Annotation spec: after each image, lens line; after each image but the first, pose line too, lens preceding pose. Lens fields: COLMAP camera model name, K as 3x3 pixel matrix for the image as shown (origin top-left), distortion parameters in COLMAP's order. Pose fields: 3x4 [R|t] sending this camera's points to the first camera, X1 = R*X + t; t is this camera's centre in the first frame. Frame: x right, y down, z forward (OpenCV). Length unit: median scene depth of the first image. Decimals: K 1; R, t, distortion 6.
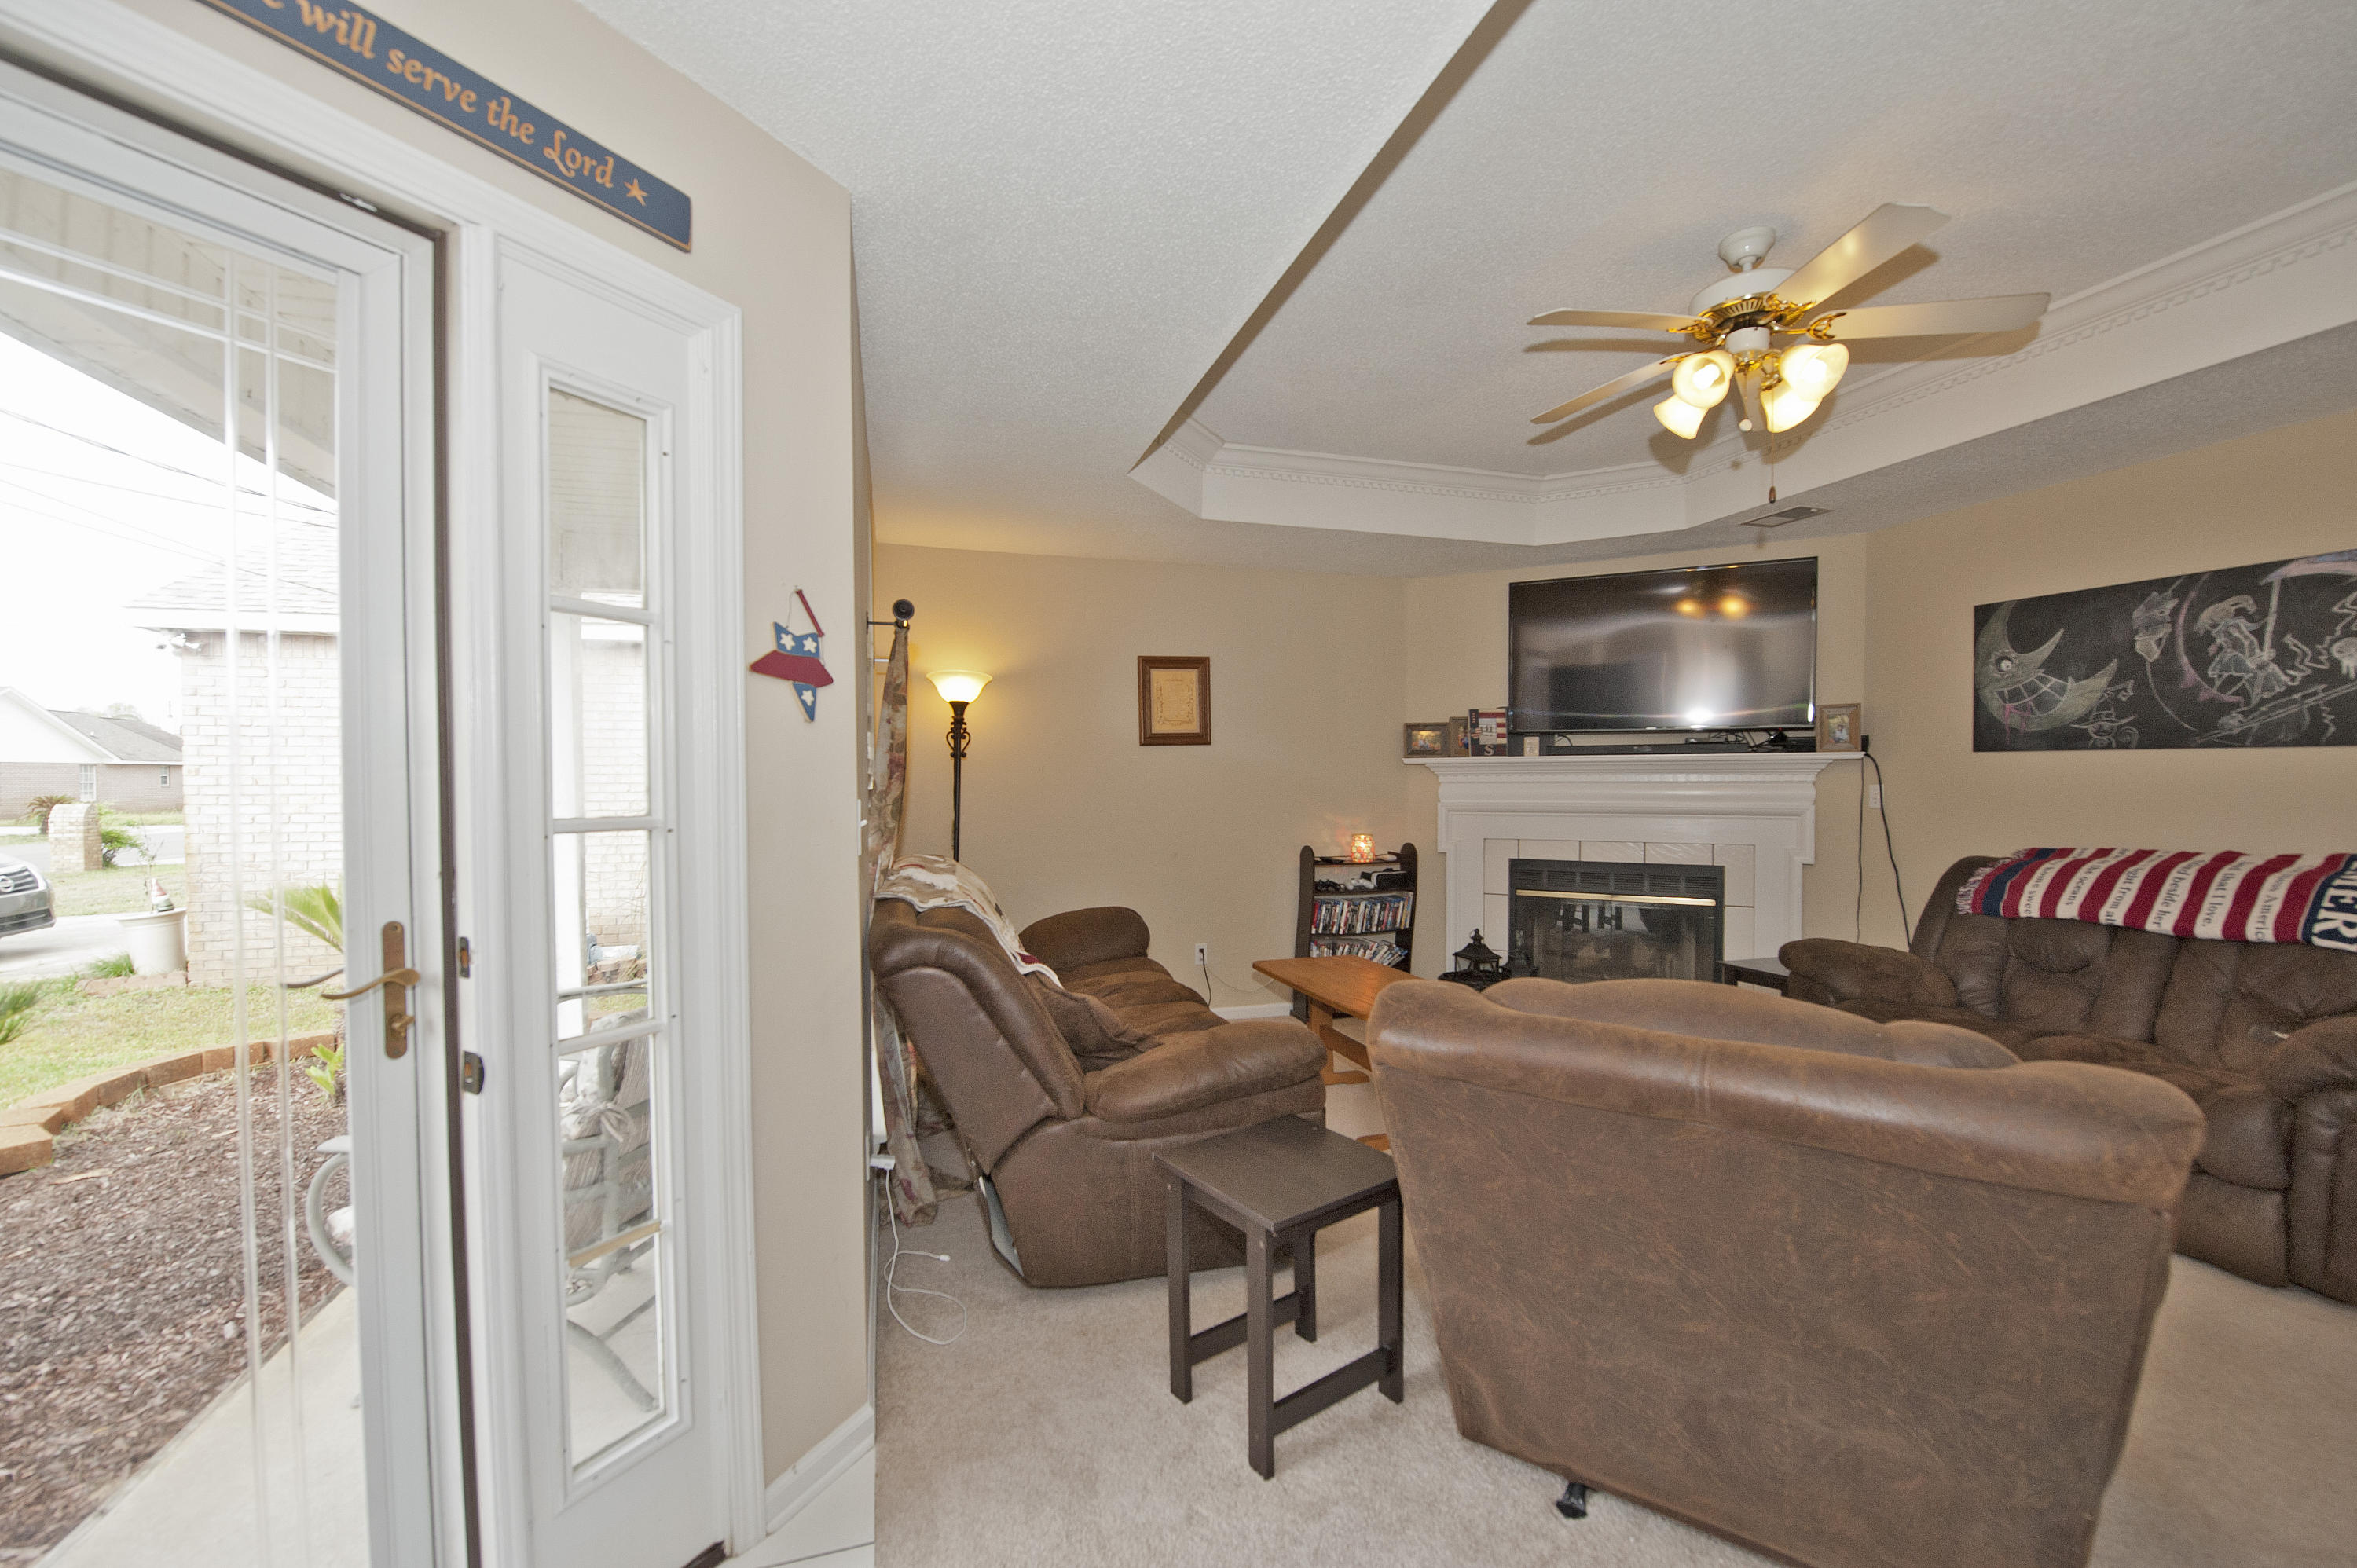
lens RADIAL K [[946.1, 0, 1185.4], [0, 946.1, 796.9], [0, 0, 1]] dist [-0.011925, -0.003154]
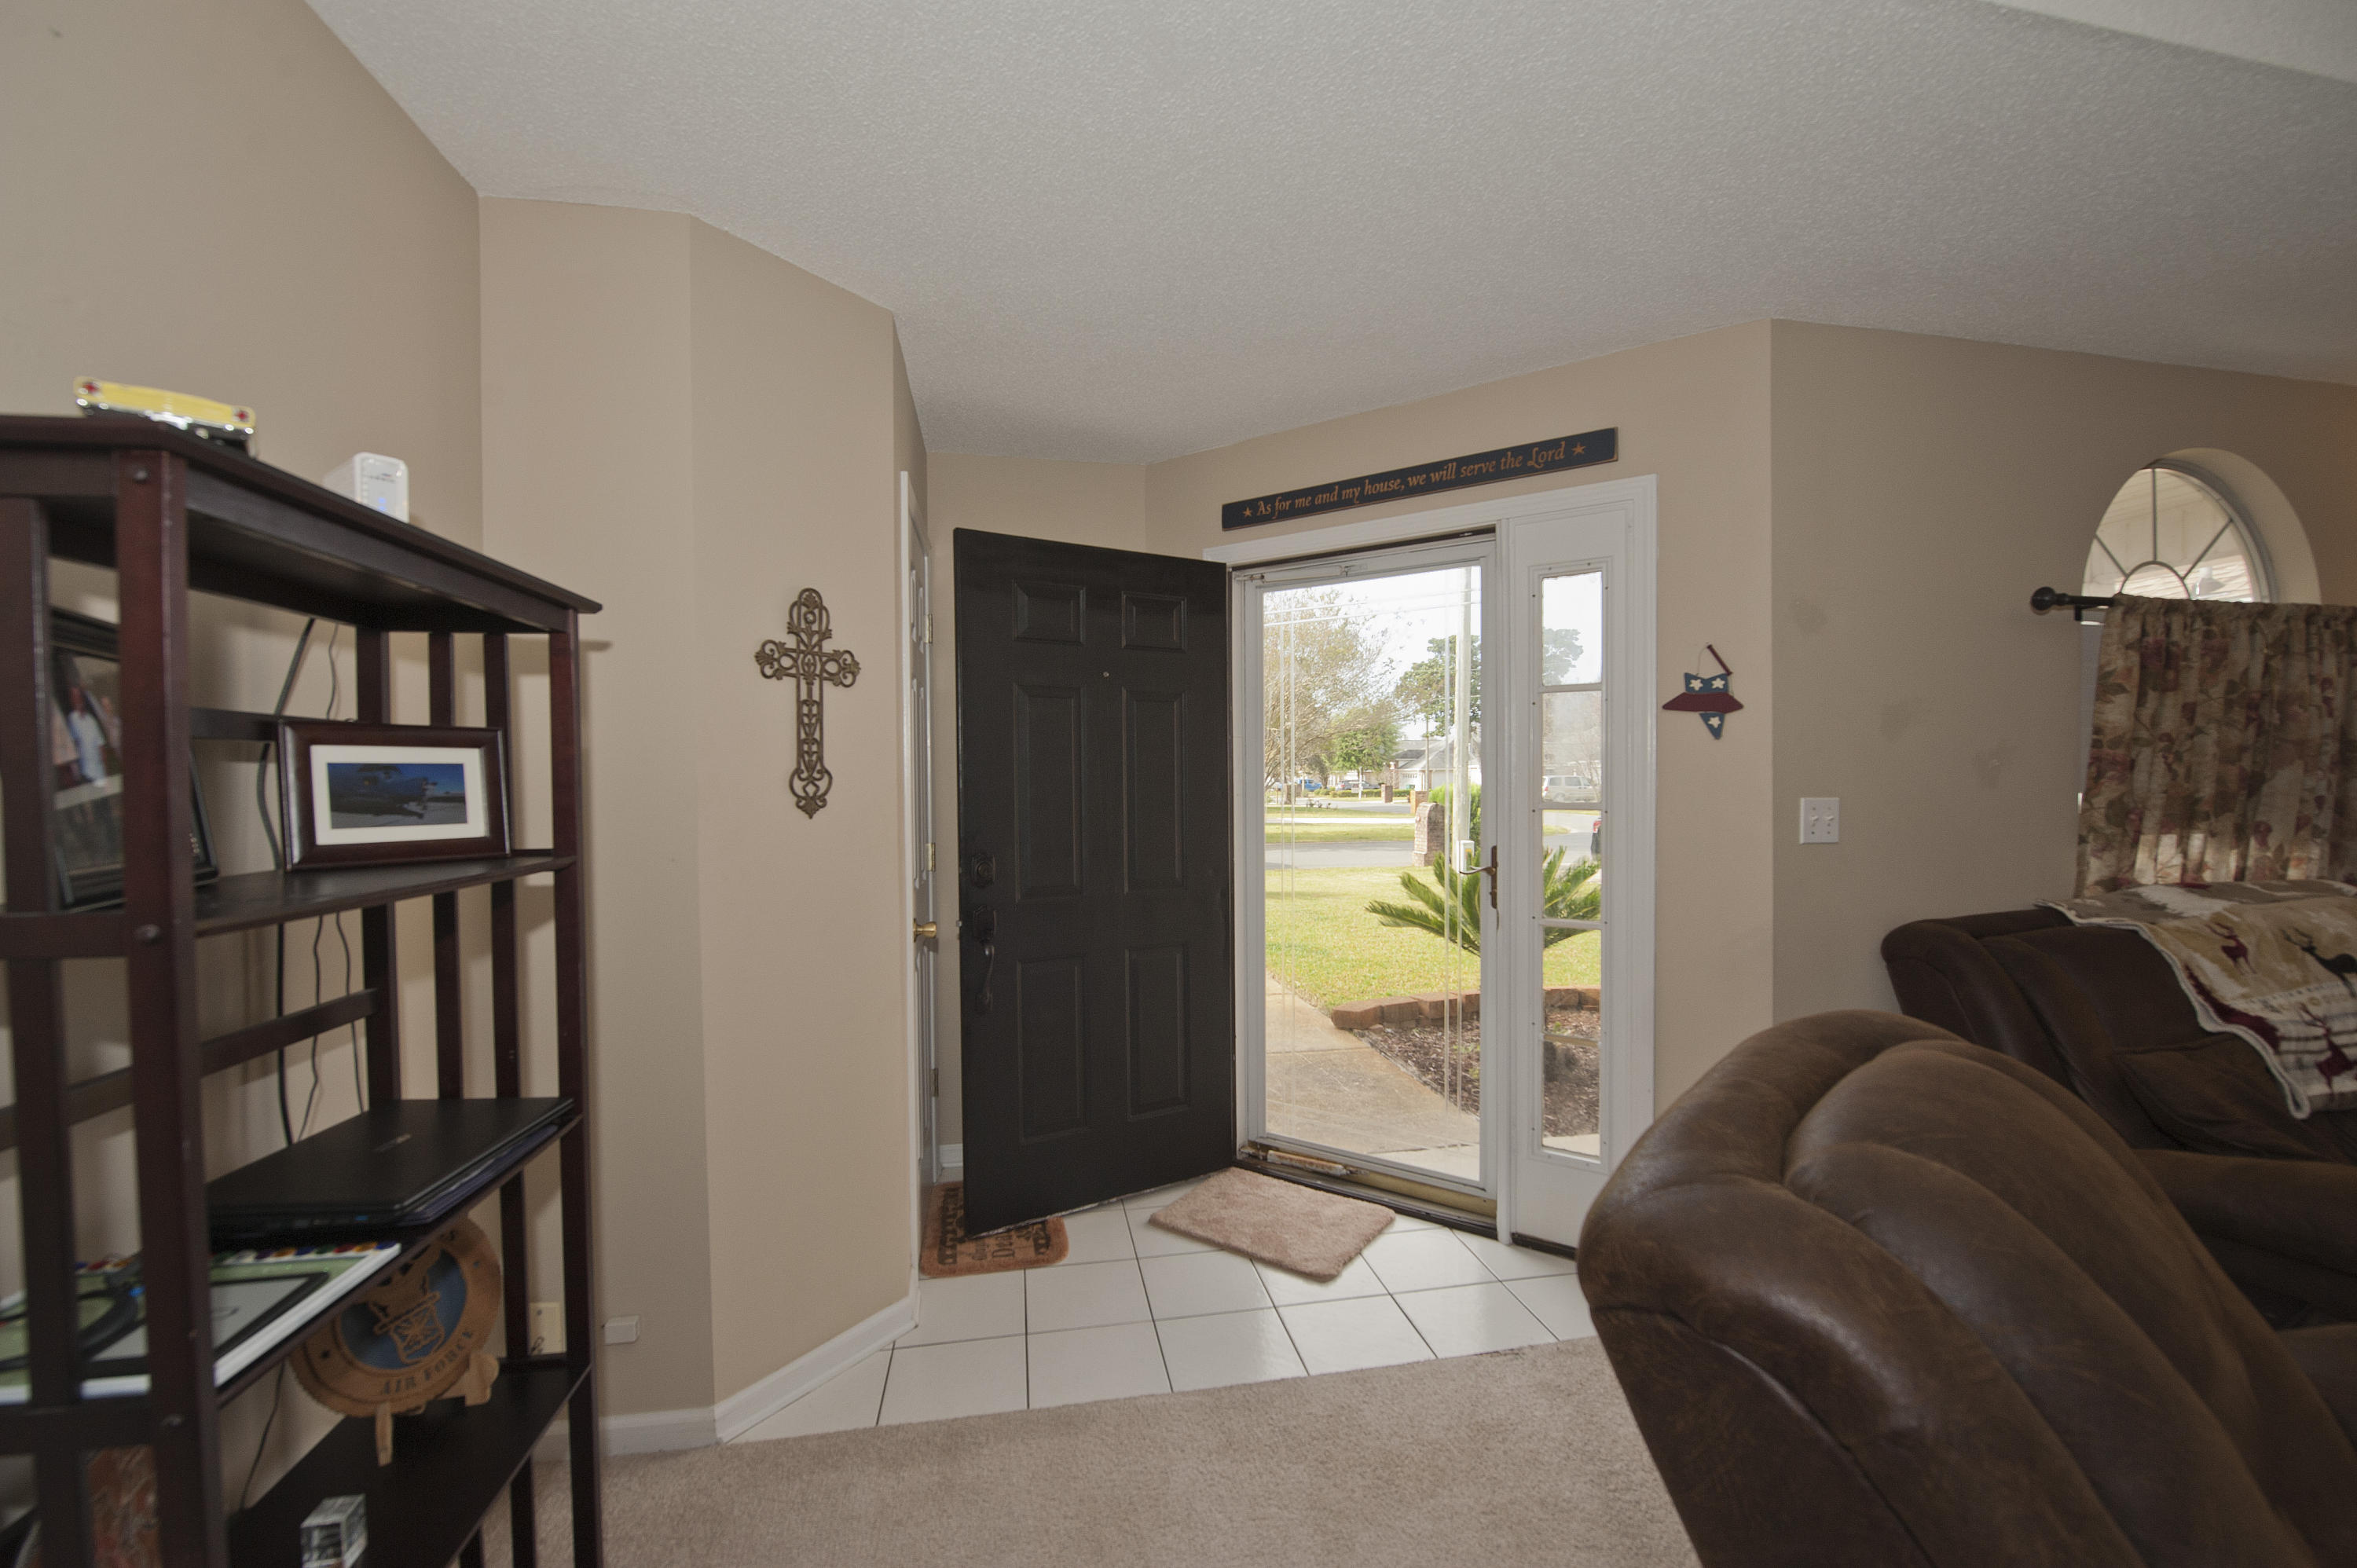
lens RADIAL K [[946.1, 0, 1185.4], [0, 946.1, 796.9], [0, 0, 1]] dist [-0.011925, -0.003154]
pose [[-0.113531, 0.024512, -0.993232, 0.587930], [-0.013637, 0.999563, 0.026227, -0.012010], [0.993441, 0.016522, -0.113148, 0.216887]]
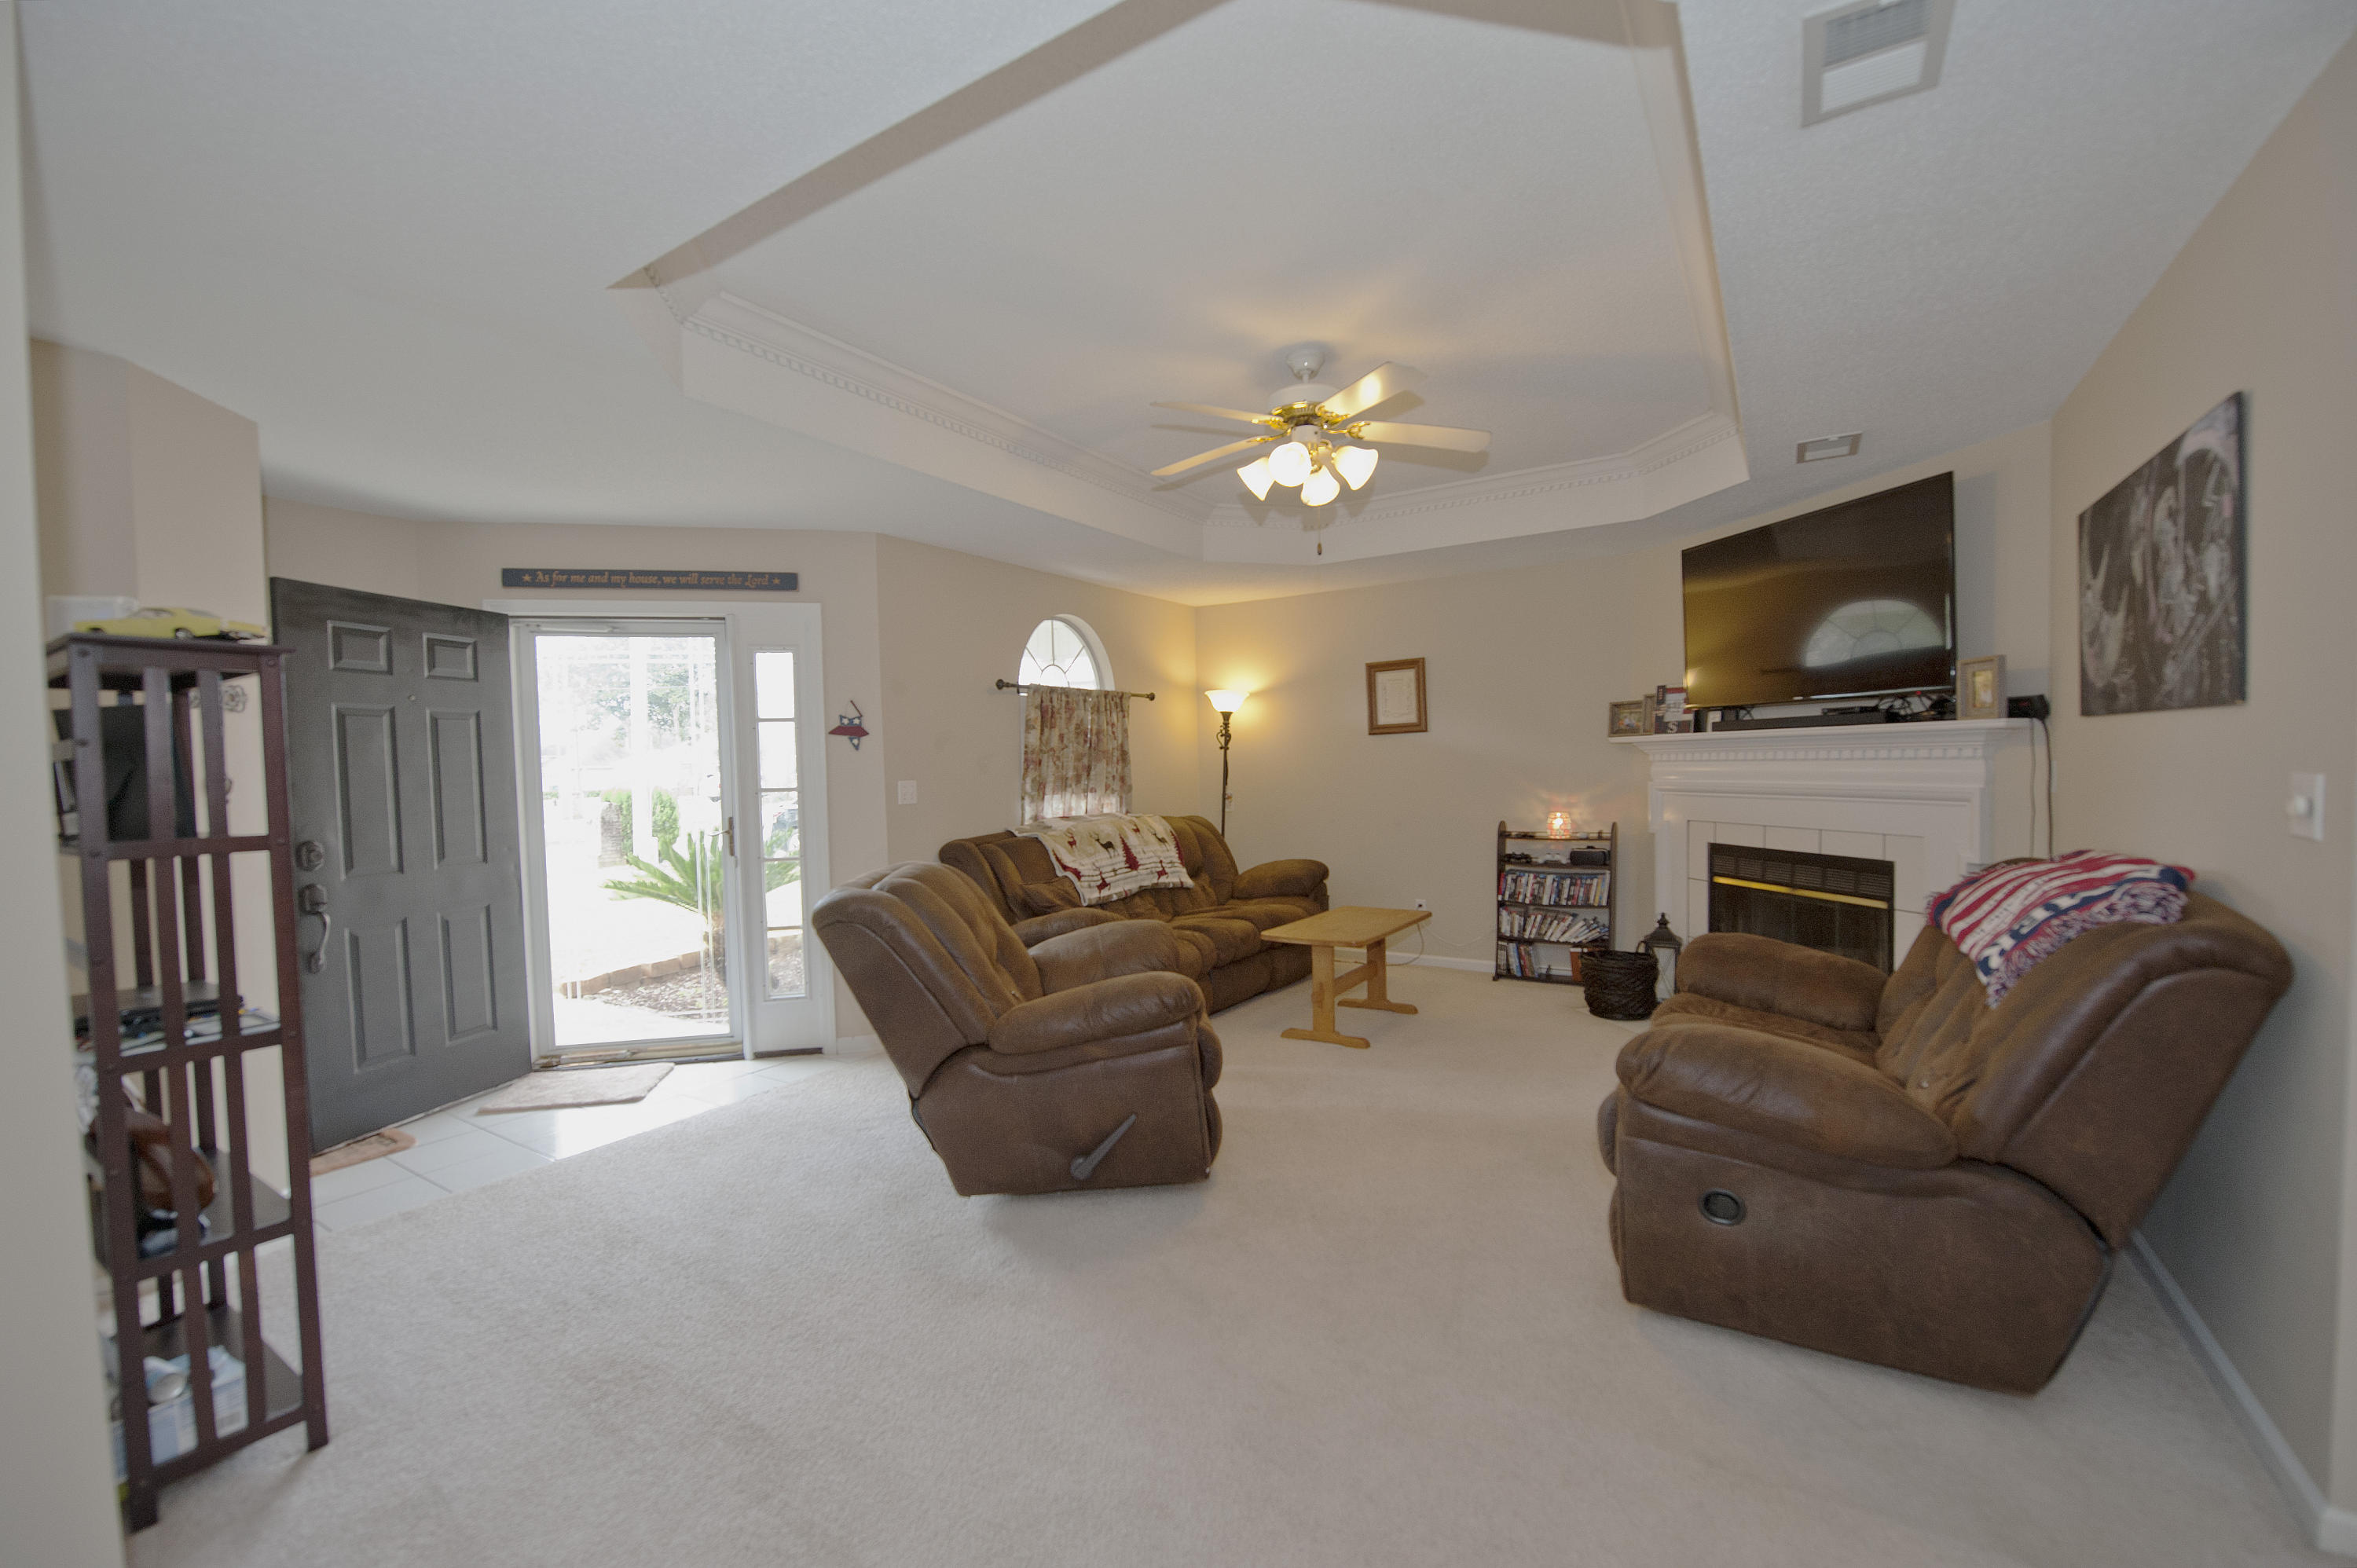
lens RADIAL K [[958.3, 0, 1185.5], [0, 958.3, 794.6], [0, 0, 1]] dist [-0.010607, -0.007677]
pose [[0.650338, 0.014221, -0.759512, 1.203906], [0.004374, 0.999738, 0.022464, -0.008860], [0.759633, -0.017931, 0.650105, -0.007554]]
